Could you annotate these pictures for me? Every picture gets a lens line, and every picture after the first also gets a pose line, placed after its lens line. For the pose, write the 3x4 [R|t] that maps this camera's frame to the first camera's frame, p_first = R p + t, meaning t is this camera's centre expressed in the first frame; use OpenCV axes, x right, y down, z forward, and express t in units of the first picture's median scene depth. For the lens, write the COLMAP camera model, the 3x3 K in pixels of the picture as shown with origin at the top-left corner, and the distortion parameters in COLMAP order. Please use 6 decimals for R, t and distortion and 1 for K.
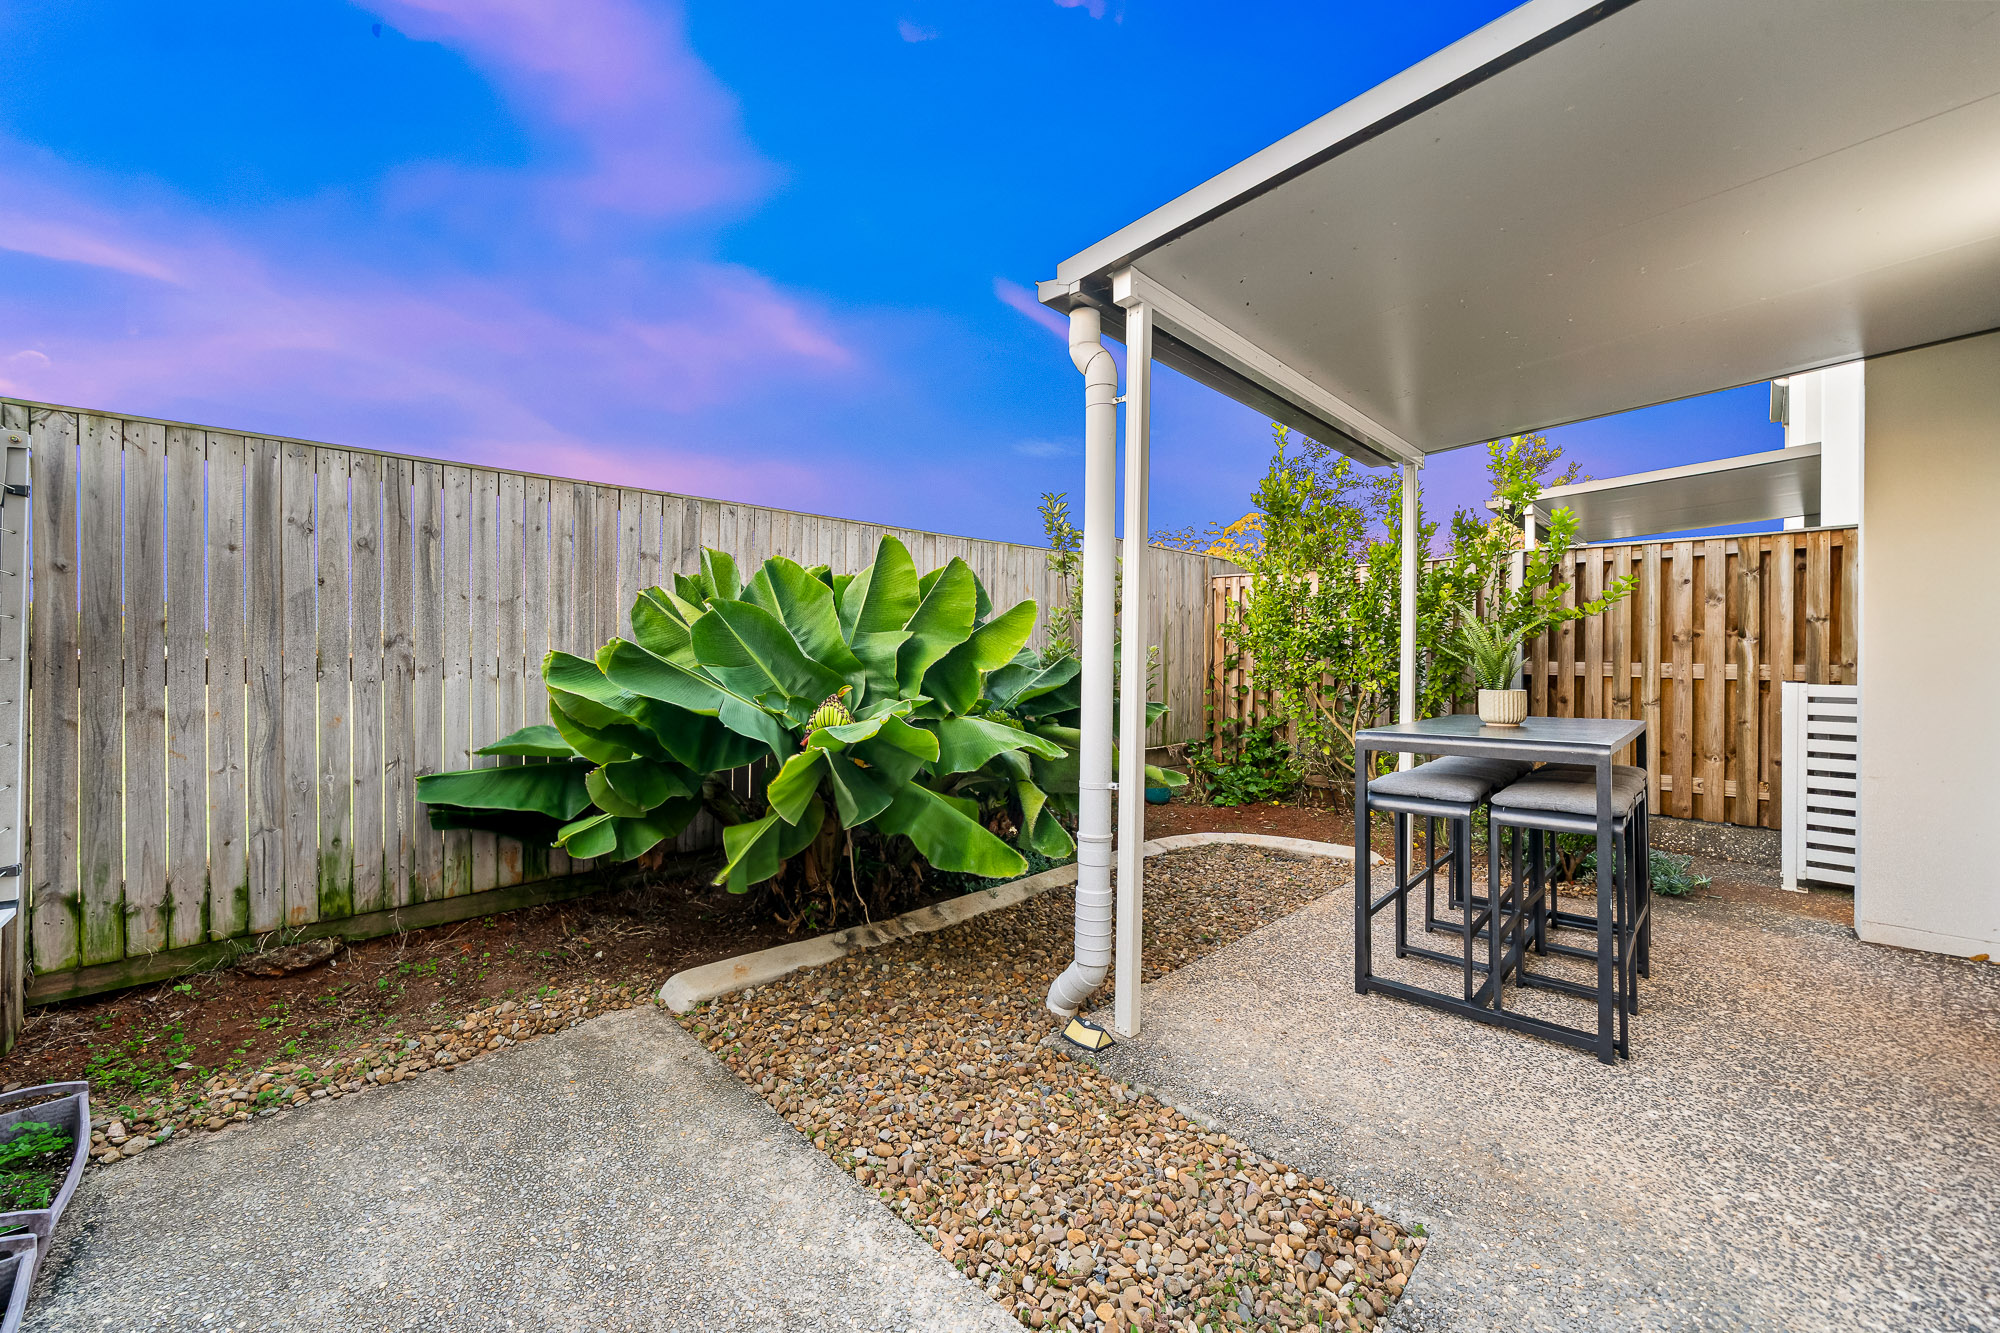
lens RADIAL K [[738.7, 0, 991.1], [0, 738.7, 658.4], [0, 0, 1]] dist [-0.001162, 0.000054]
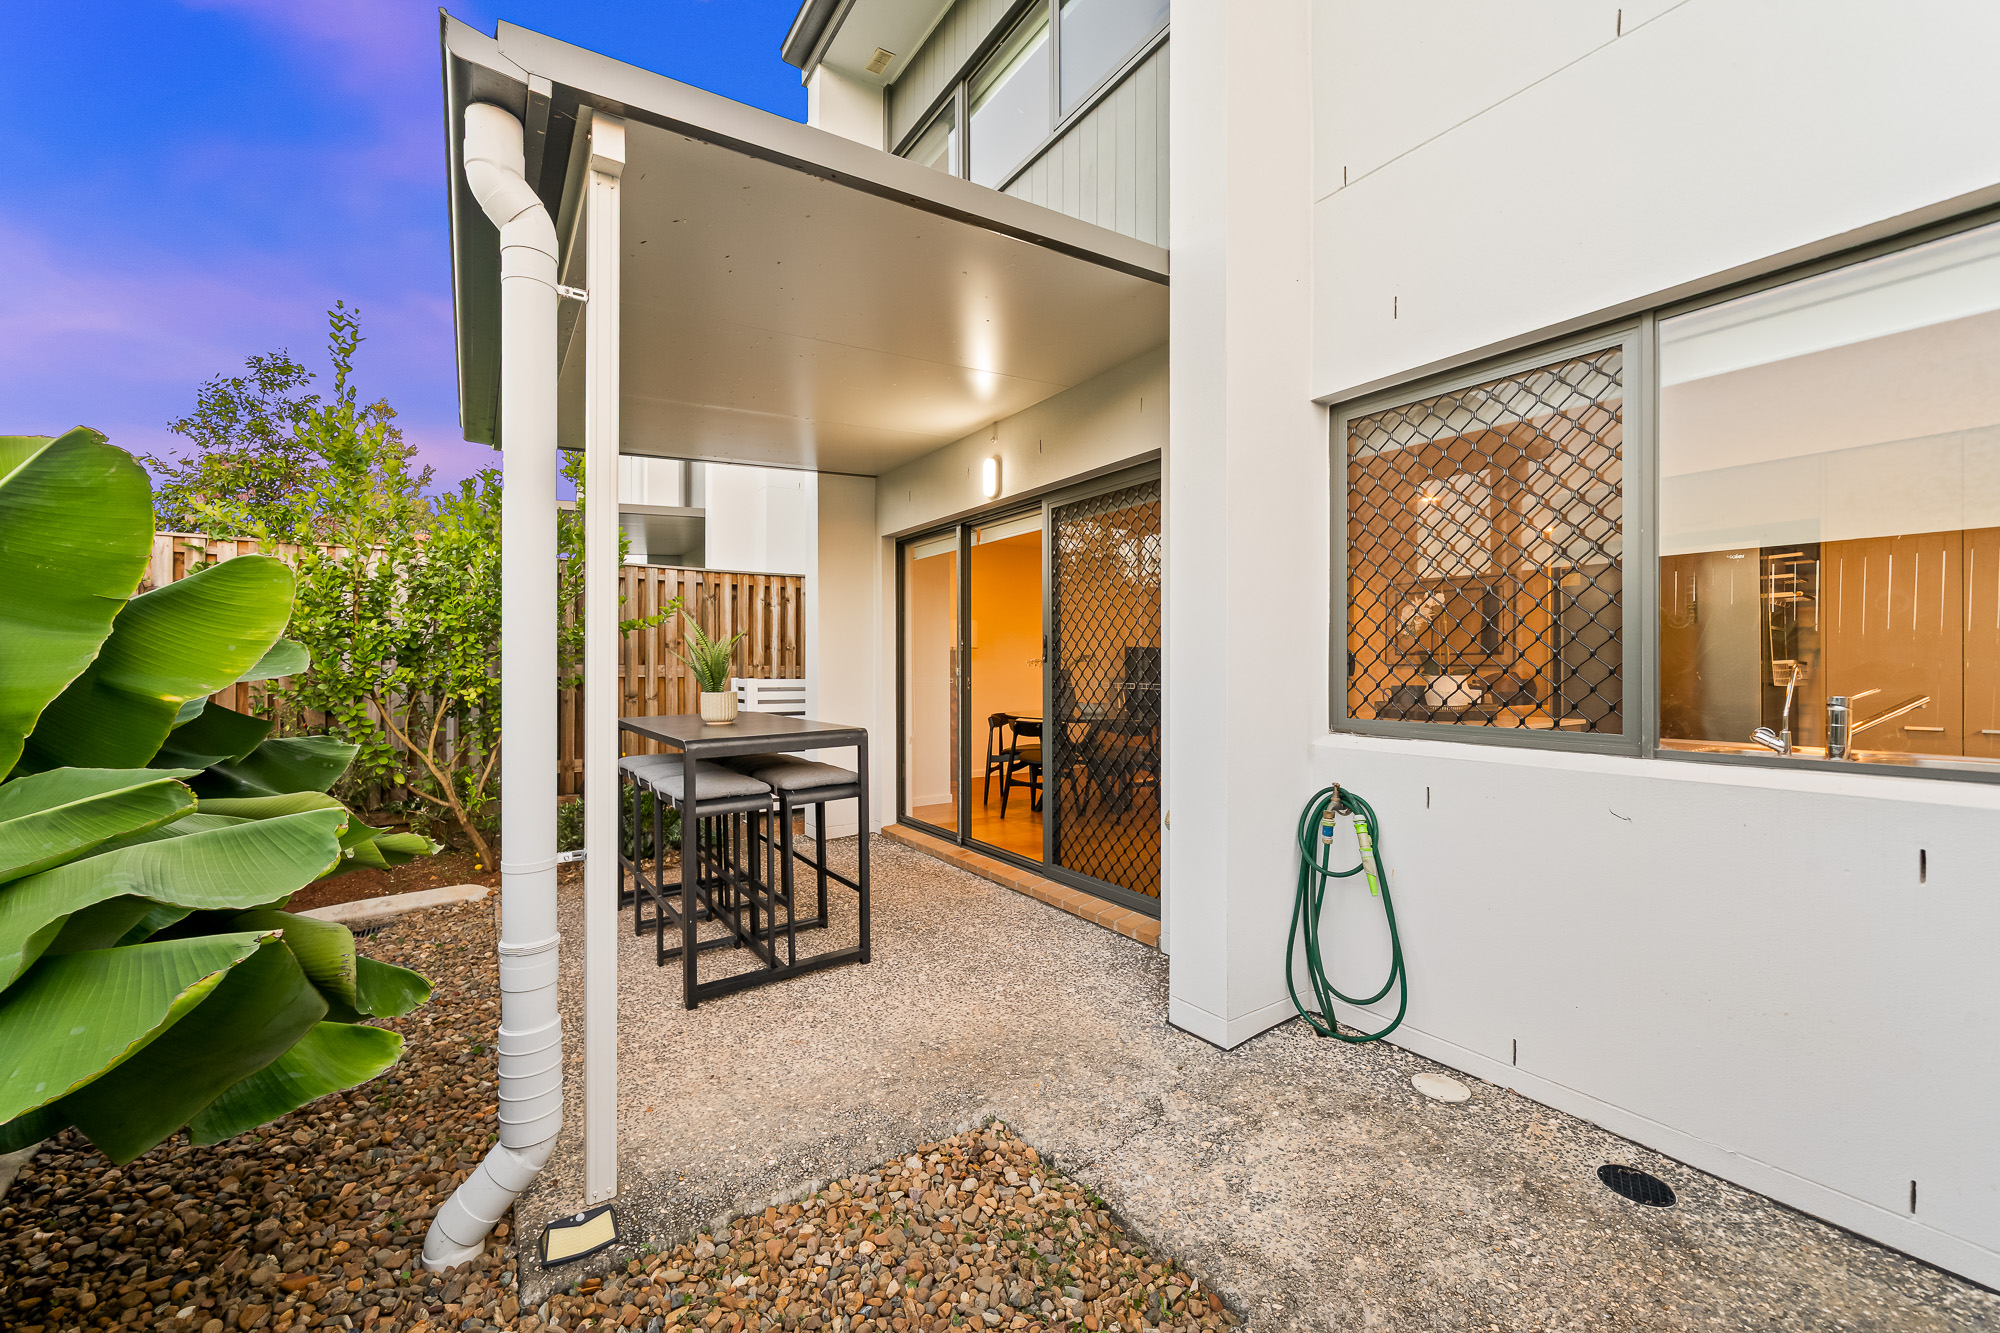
lens RADIAL K [[728.3, 0, 1000.0], [0, 728.3, 666.5], [0, 0, 1]] dist [-0.000726, -0.000001]
pose [[0.207344, -0.009887, 0.978218, -0.385777], [-0.001691, 0.999944, 0.010465, -0.010280], [-0.978267, -0.003824, 0.207316, 0.443166]]
